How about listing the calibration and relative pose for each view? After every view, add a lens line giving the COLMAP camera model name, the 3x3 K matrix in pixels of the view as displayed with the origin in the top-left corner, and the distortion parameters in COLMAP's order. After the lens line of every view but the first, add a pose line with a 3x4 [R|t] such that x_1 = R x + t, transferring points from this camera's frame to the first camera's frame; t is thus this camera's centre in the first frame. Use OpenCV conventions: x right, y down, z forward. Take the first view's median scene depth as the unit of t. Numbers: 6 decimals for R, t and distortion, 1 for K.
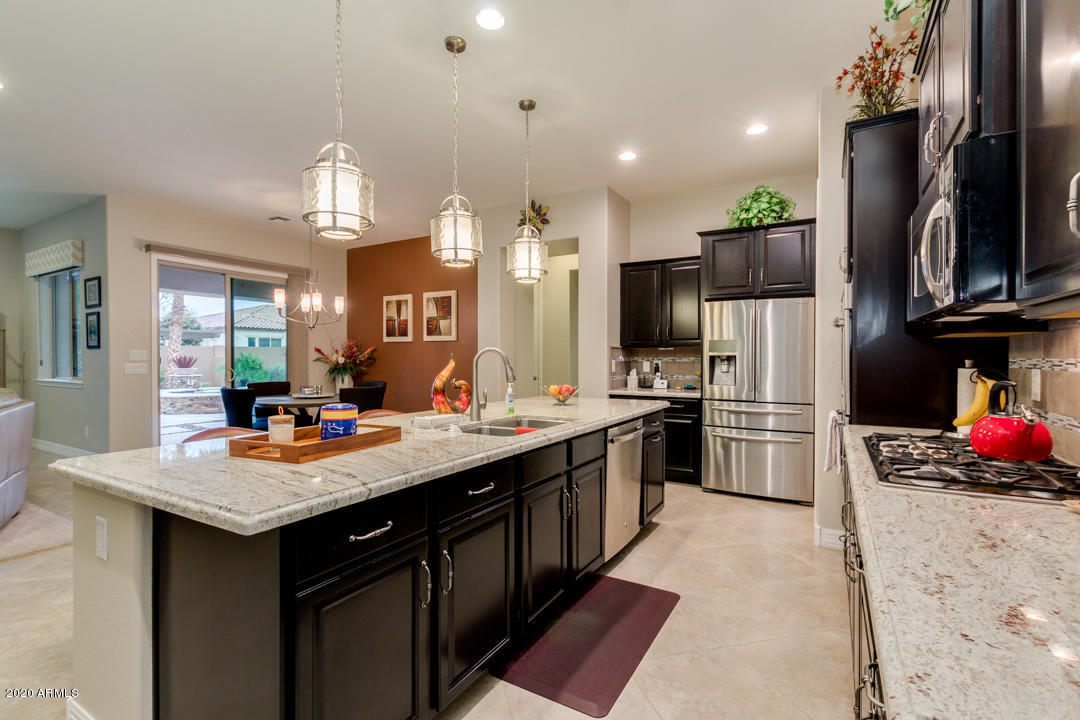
lens RADIAL K [[499.1, 0, 540.0], [0, 499.1, 360.8], [0, 0, 1]] dist [-0.001768, -0.000493]
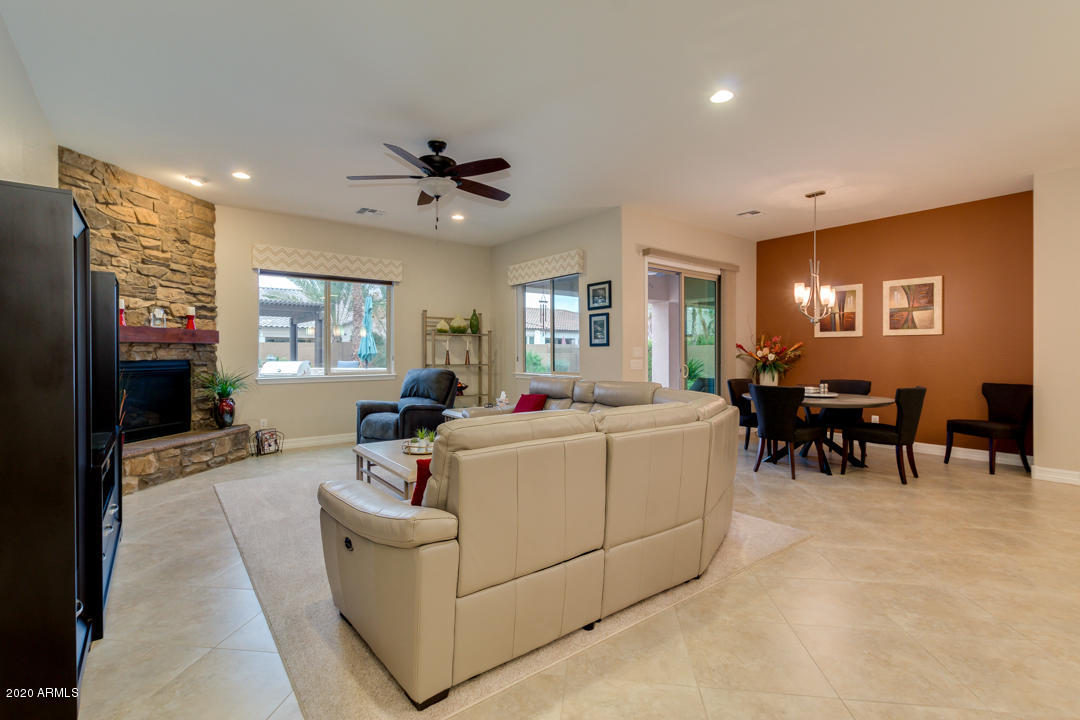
lens RADIAL K [[499.1, 0, 533.9], [0, 499.1, 356.5], [0, 0, 1]] dist [-0.001768, -0.000493]
pose [[0.922245, 0.001636, -0.386603, -0.483246], [-0.002141, 0.999997, -0.000874, -0.000157], [0.386601, 0.001634, 0.922246, -0.064580]]
